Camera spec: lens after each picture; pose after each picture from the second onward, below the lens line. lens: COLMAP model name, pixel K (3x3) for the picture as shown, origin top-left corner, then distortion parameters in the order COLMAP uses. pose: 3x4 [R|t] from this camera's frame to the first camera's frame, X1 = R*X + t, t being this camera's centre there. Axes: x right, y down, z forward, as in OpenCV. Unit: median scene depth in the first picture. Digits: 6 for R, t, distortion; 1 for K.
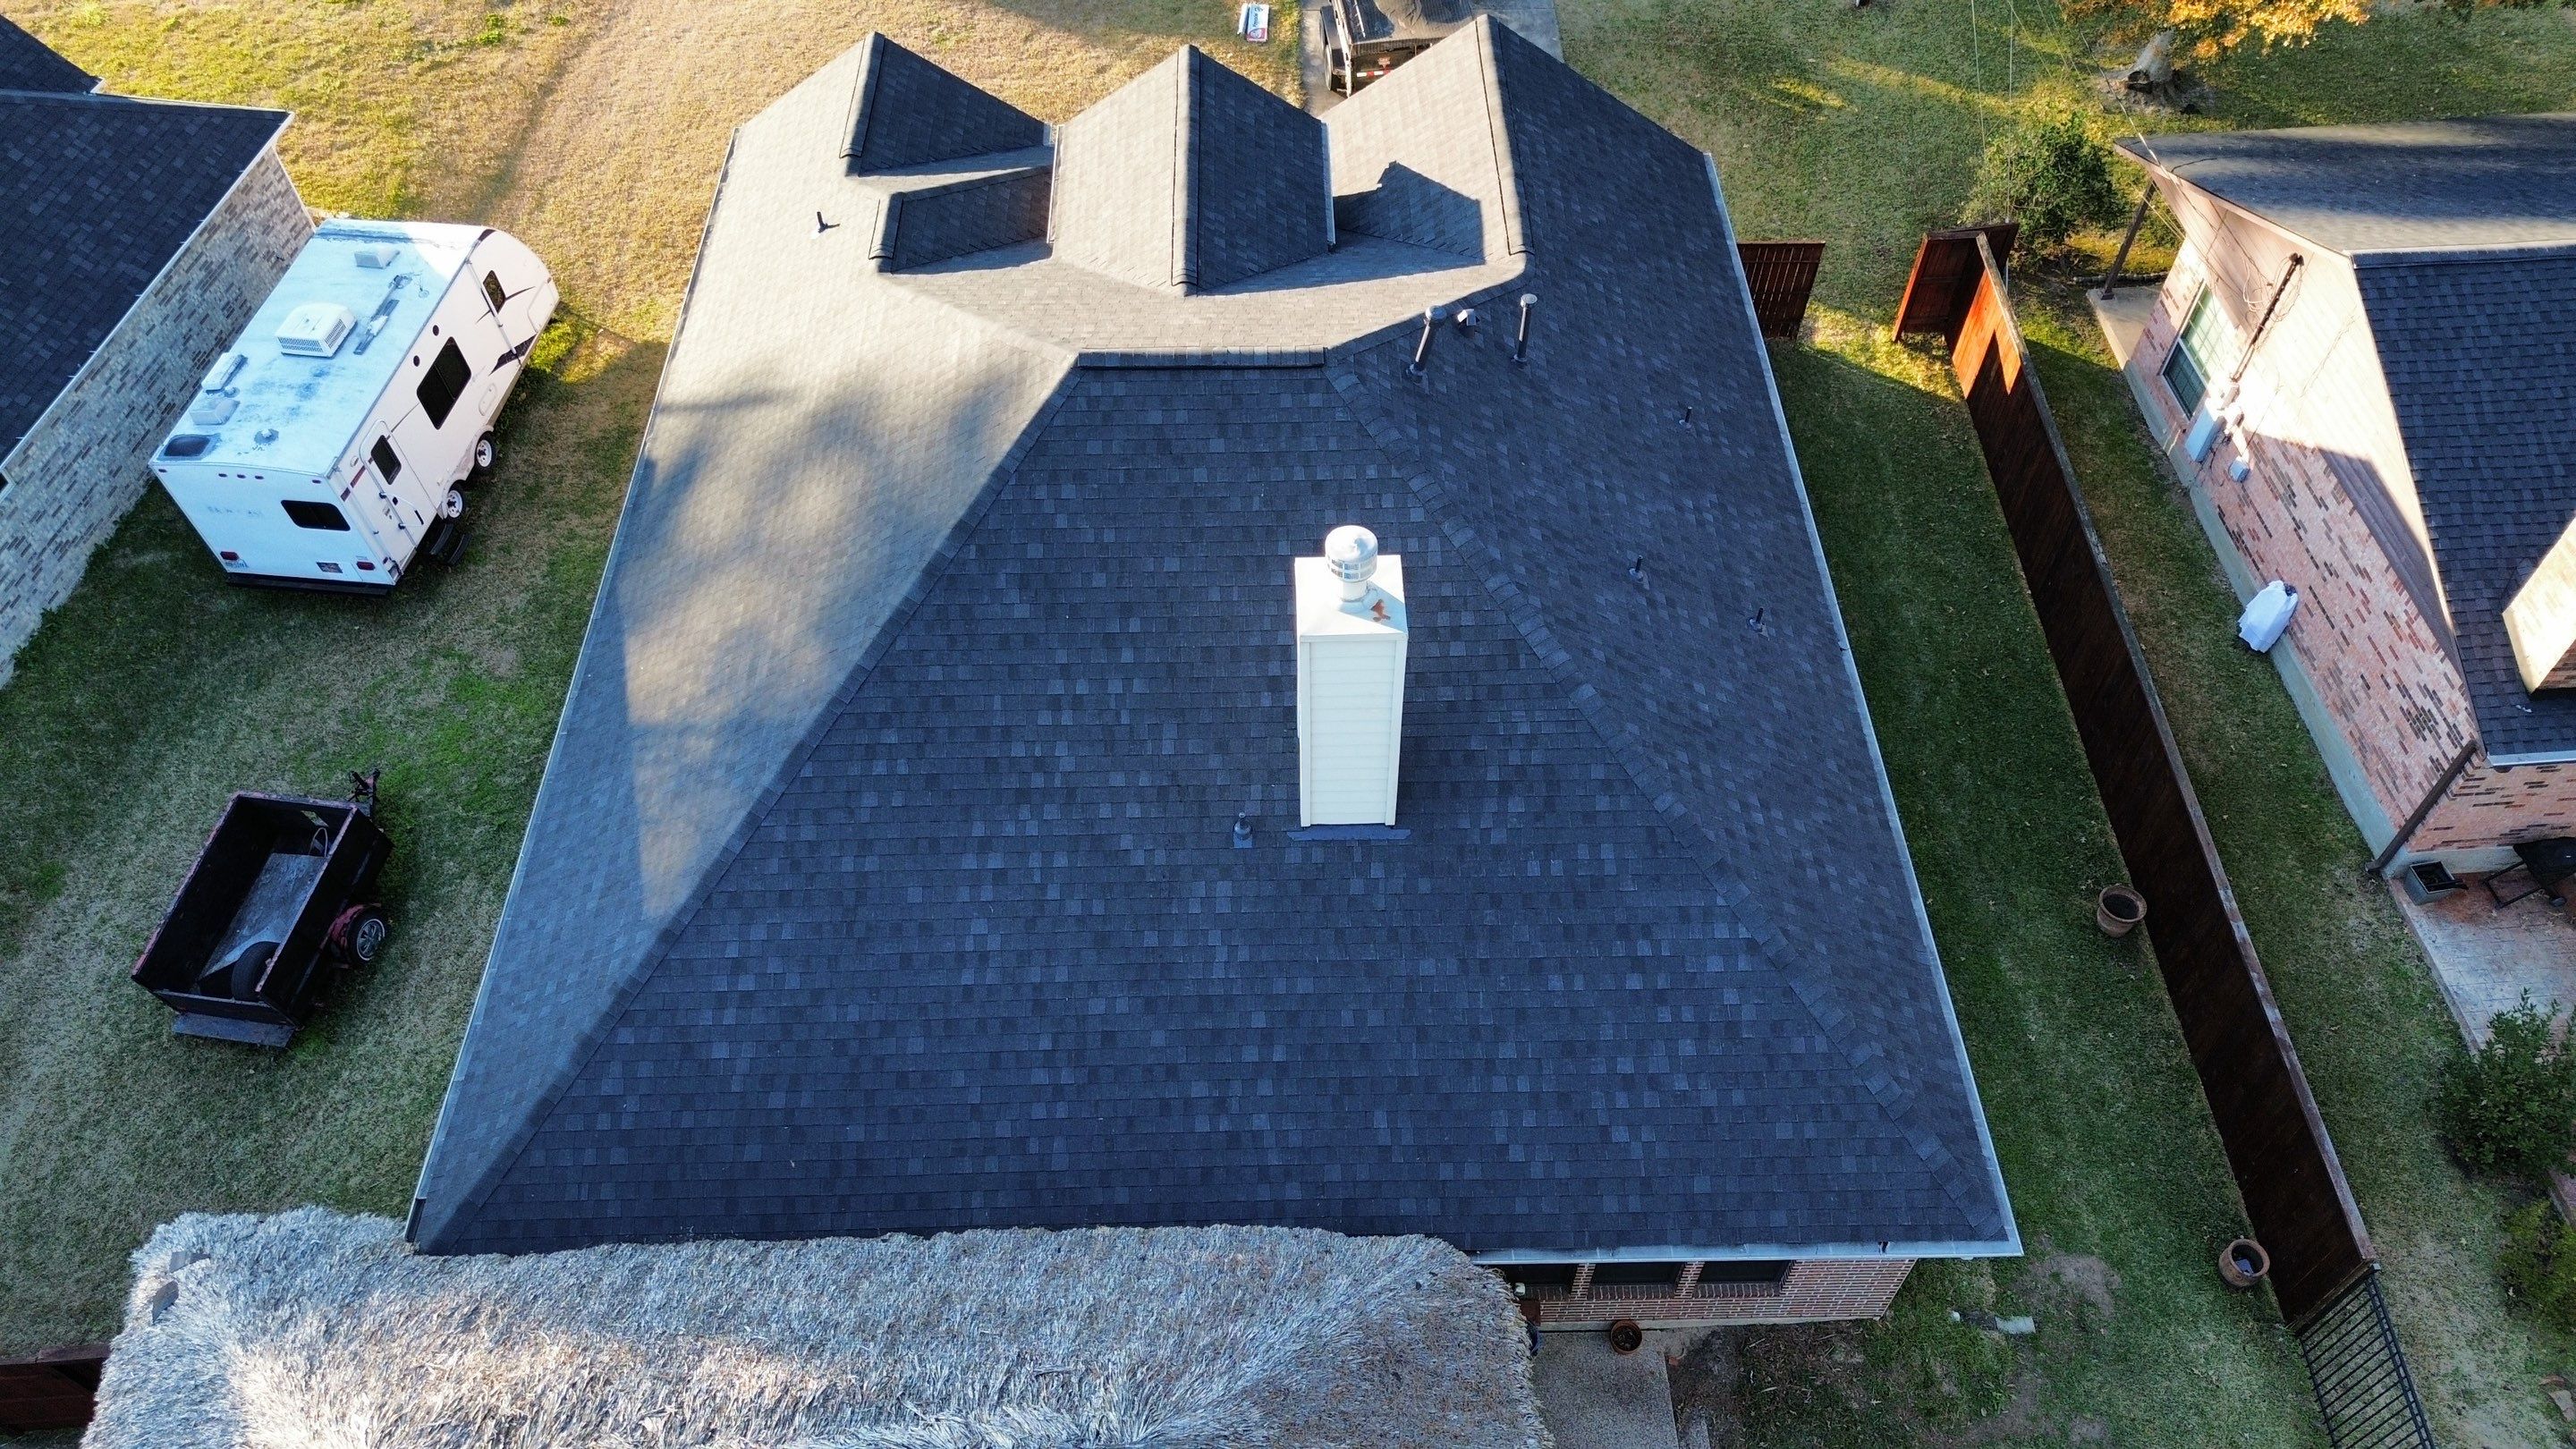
lens RADIAL K [[1822.4, 0, 1296.3], [0, 1822.4, 723.8], [0, 0, 1]] dist [0.080991, -0.081563]
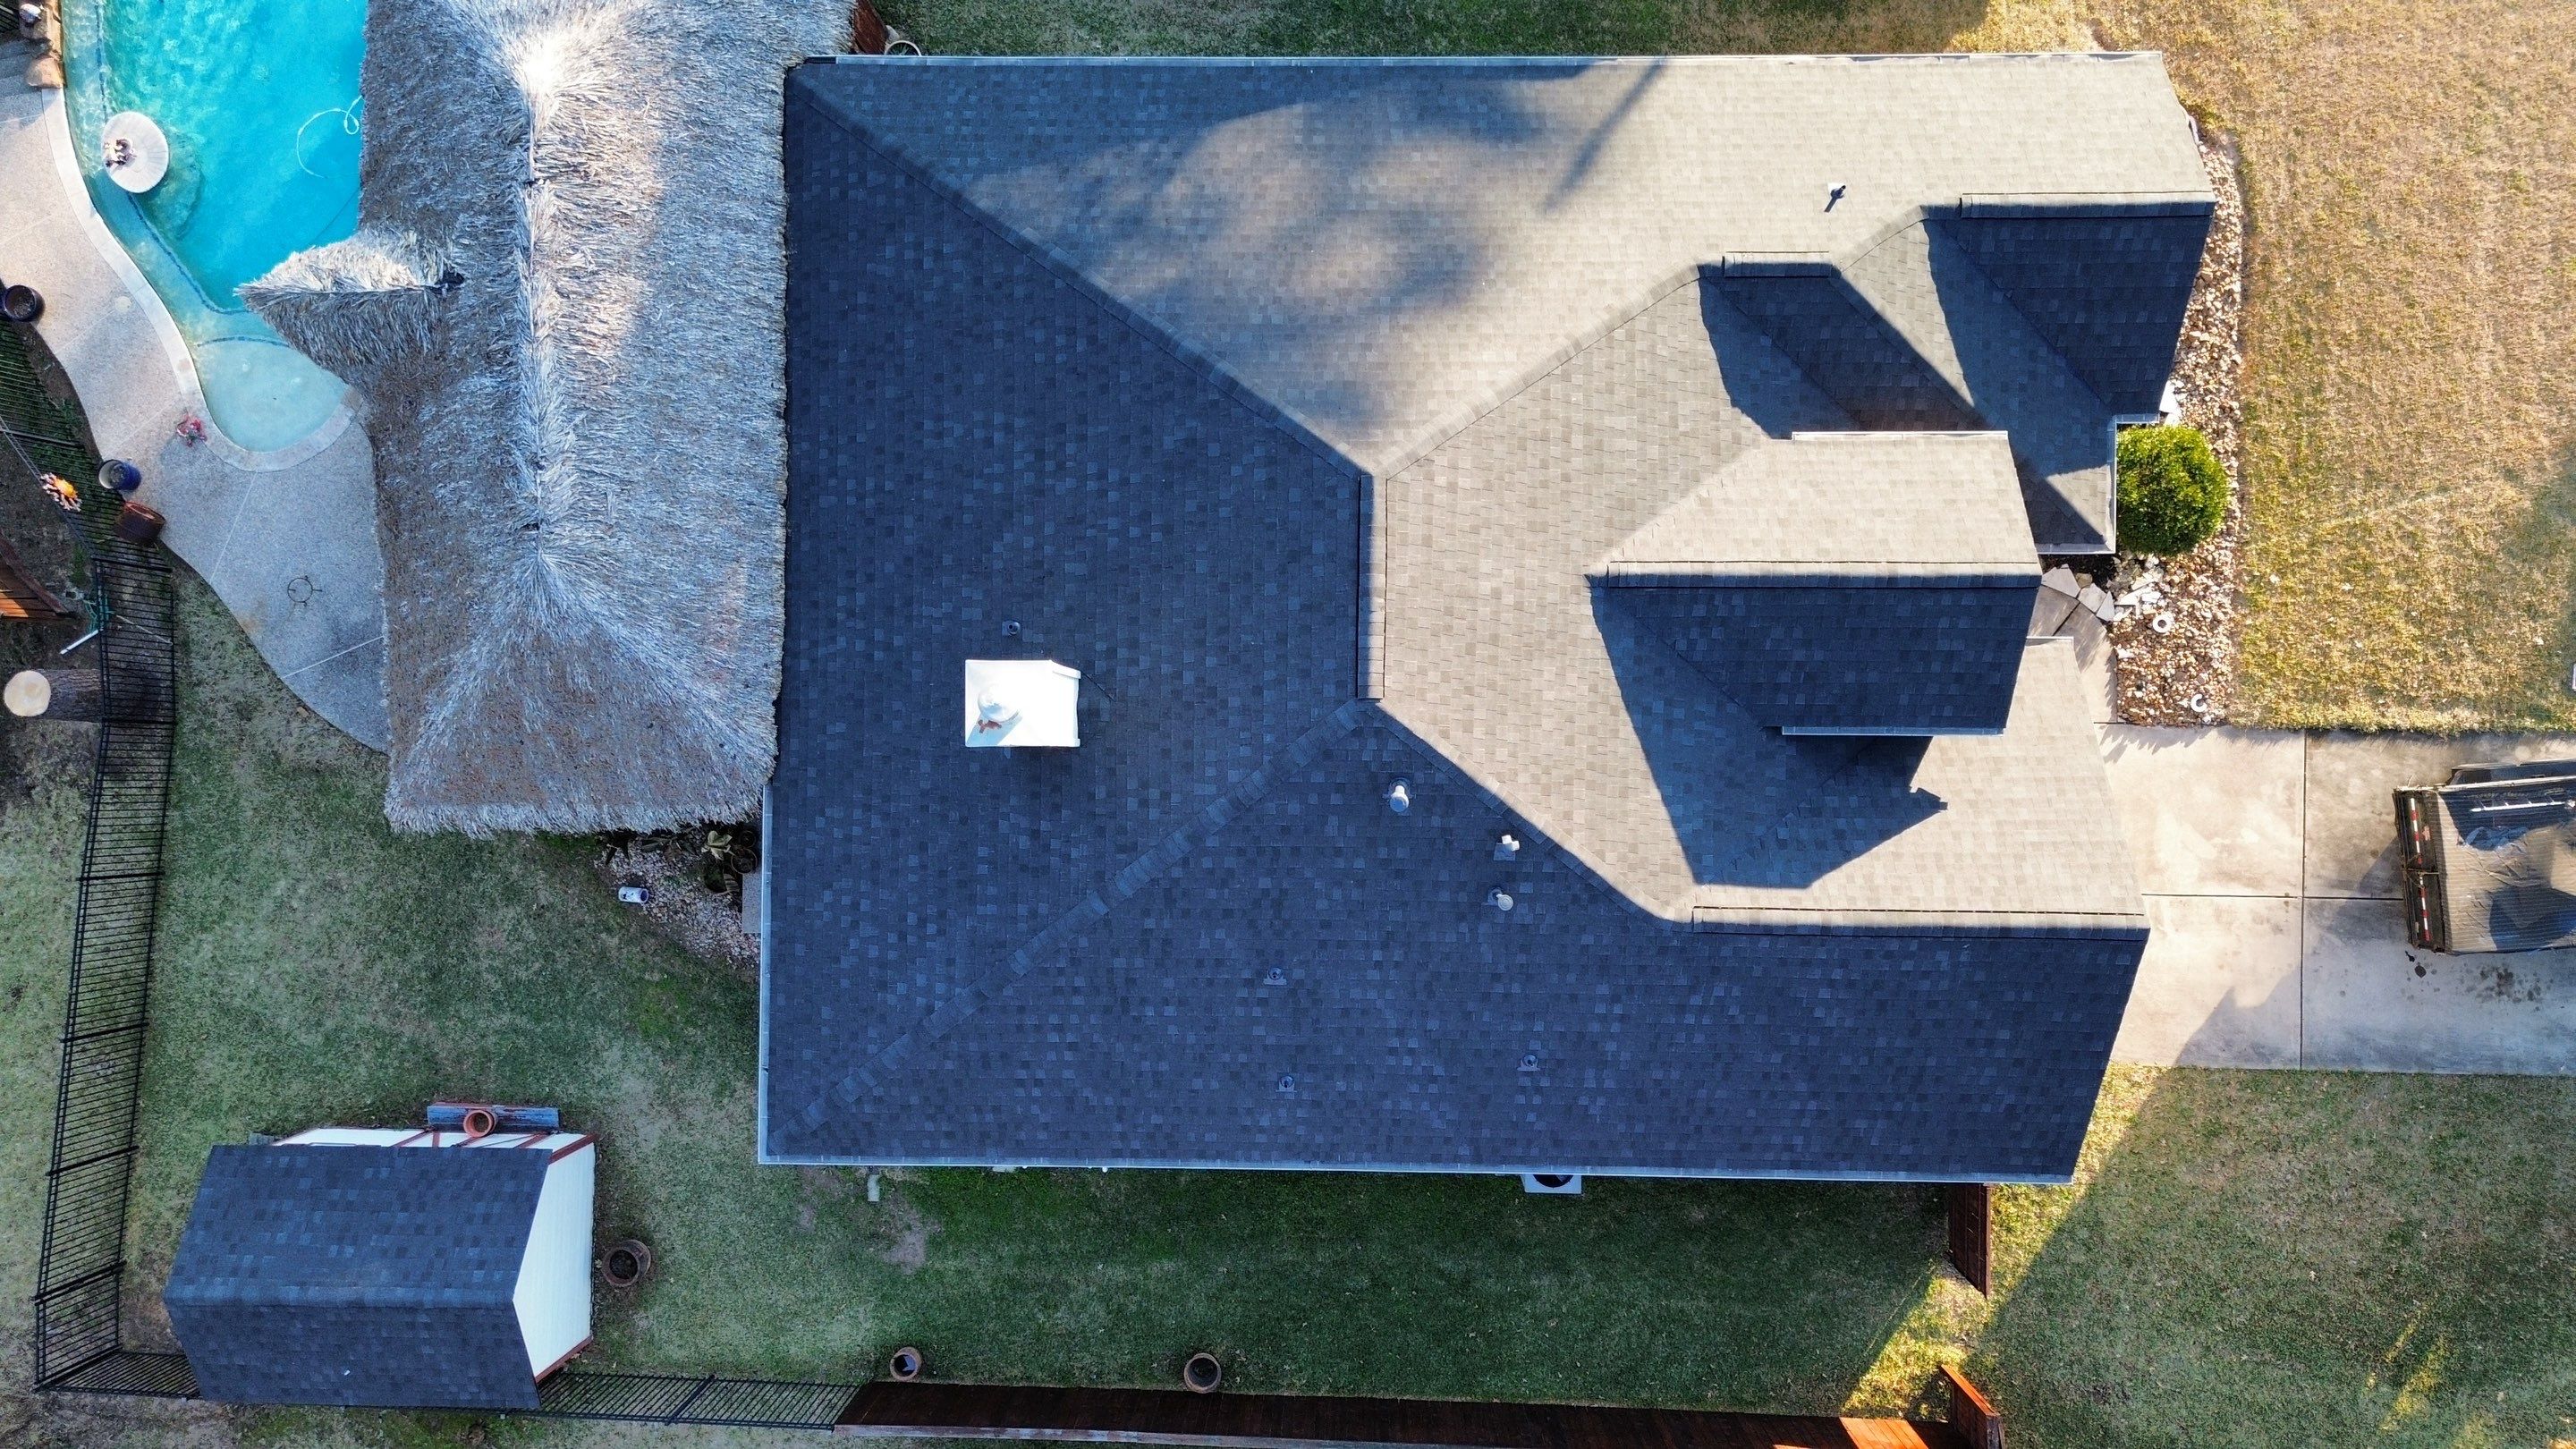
lens RADIAL K [[1822.4, 0, 1295.4], [0, 1822.4, 731.0], [0, 0, 1]] dist [0.080991, -0.081563]
pose [[-0.031452, 0.999478, -0.007430, 0.044408], [-0.761286, -0.019138, 0.648133, -0.885849], [0.647652, 0.026041, 0.761491, 0.142629]]
